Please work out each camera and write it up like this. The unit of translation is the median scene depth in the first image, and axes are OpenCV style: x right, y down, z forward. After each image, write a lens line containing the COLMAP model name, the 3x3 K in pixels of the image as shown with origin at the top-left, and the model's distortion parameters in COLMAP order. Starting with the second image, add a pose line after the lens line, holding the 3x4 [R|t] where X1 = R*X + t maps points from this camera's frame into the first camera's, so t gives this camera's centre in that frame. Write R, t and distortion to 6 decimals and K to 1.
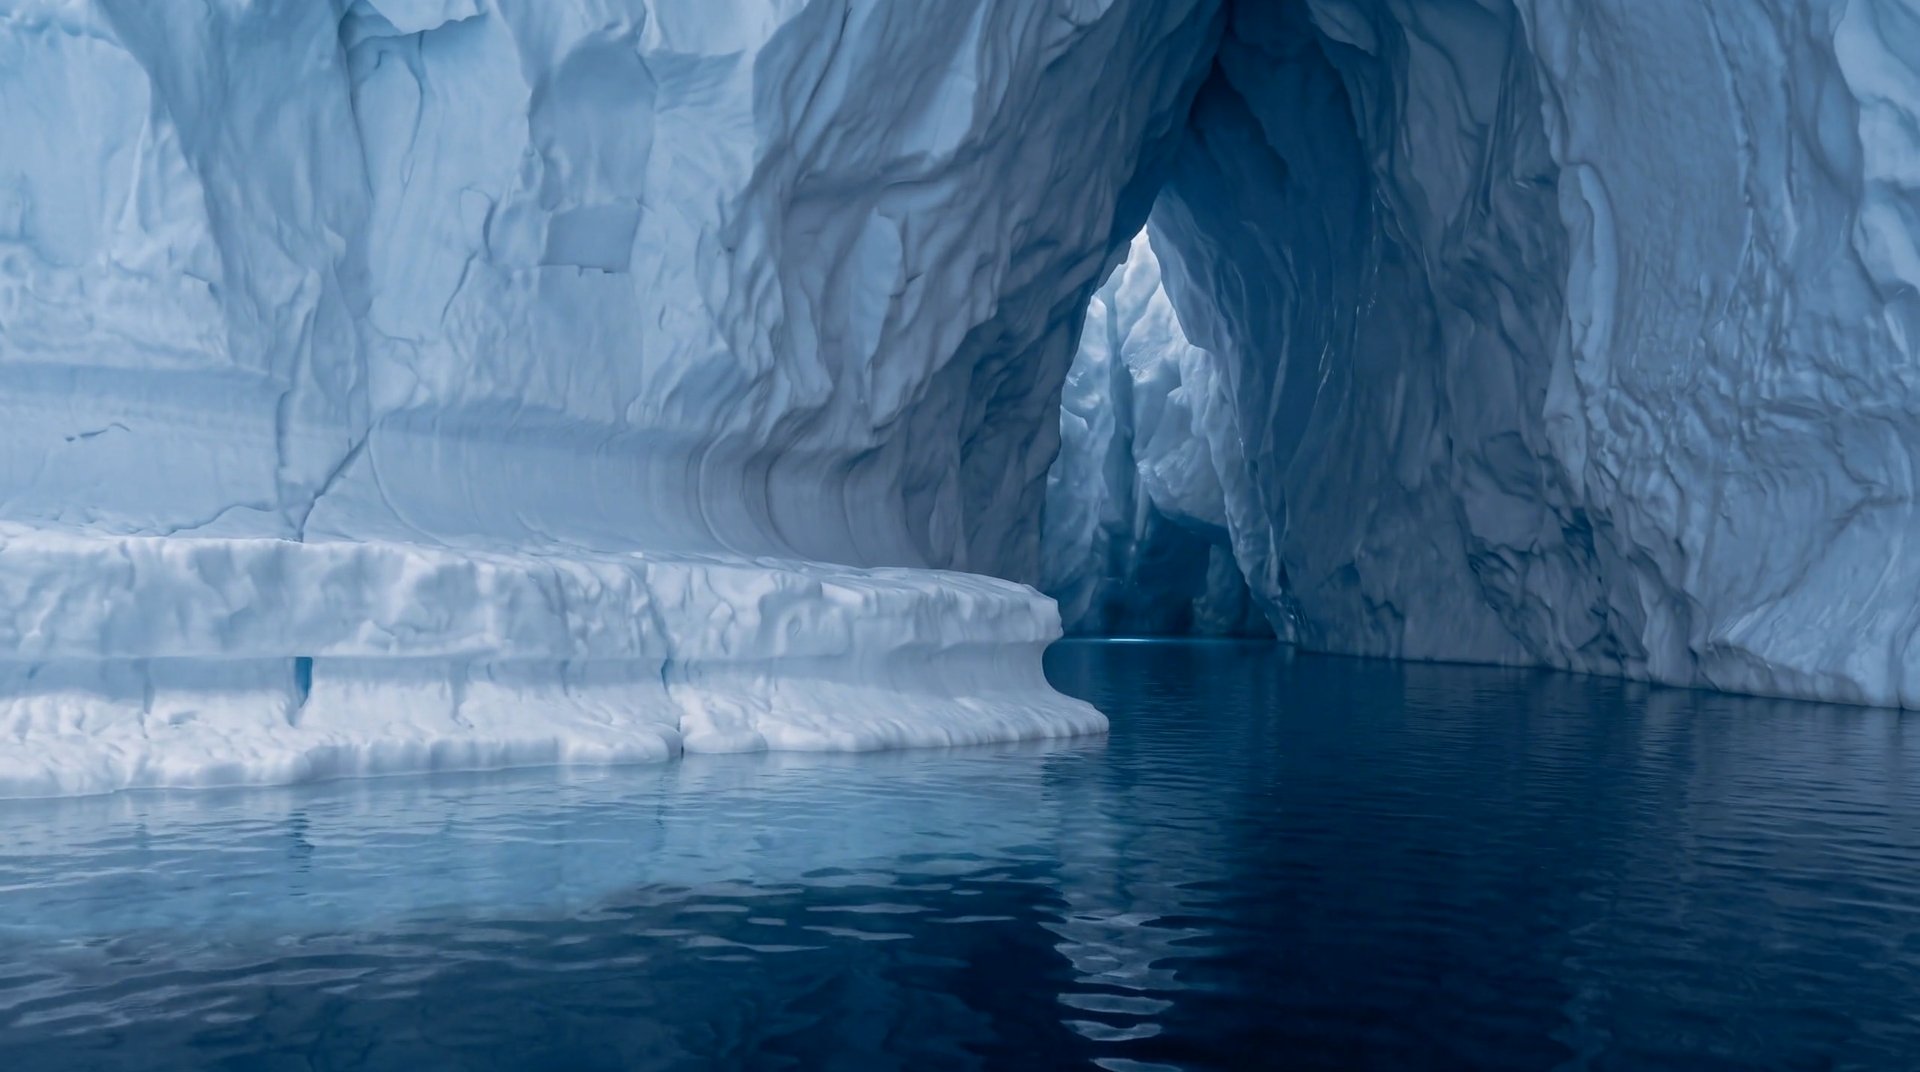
lens RADIAL K [[1675.4, 0, 960.4], [0, 1675.4, 593.2], [0, 0, 1]] dist [-0.004371, -0.014114]
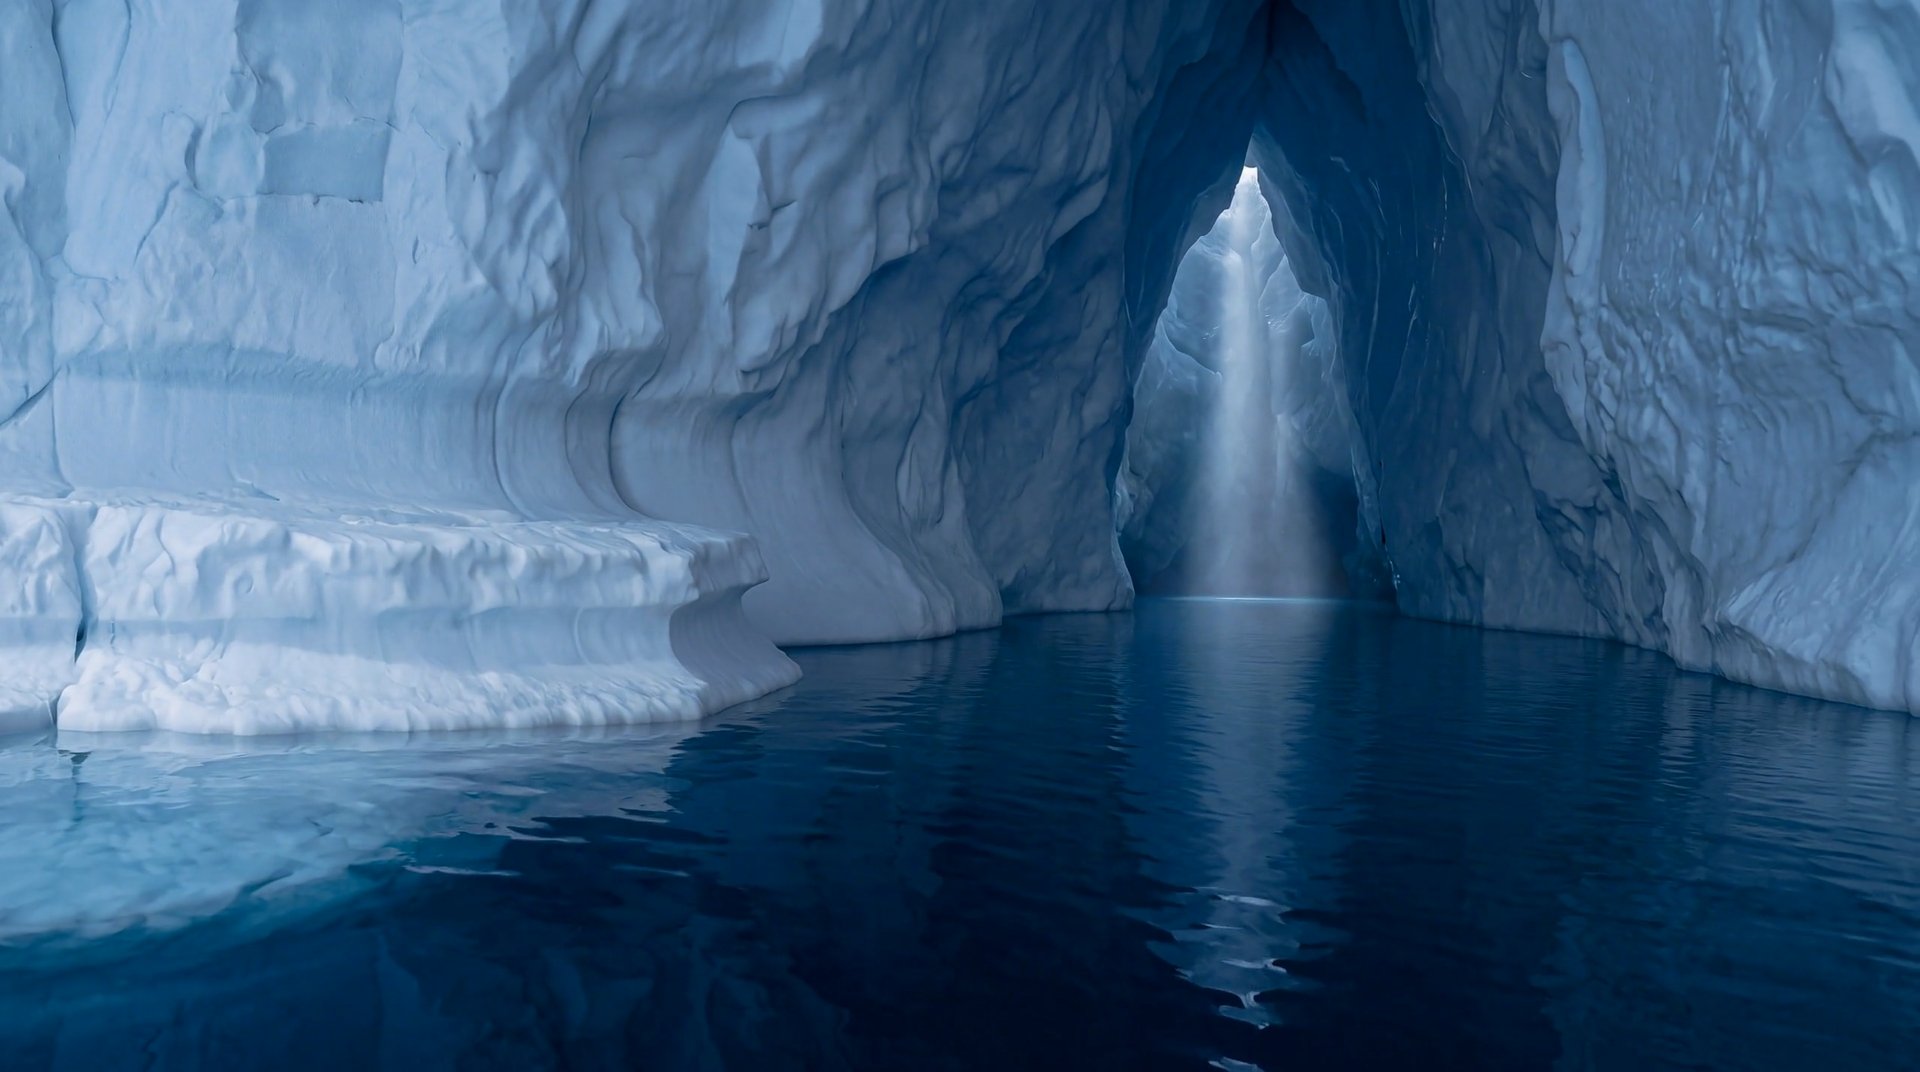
lens RADIAL K [[1502.6, 0, 961.3], [0, 1502.6, 599.4], [0, 0, 1]] dist [-0.015507, 0.000663]
pose [[0.975045, 0.014381, -0.221540, 0.286021], [-0.007415, 0.999453, 0.032243, 0.000540], [0.221882, -0.029795, 0.974618, 0.235445]]
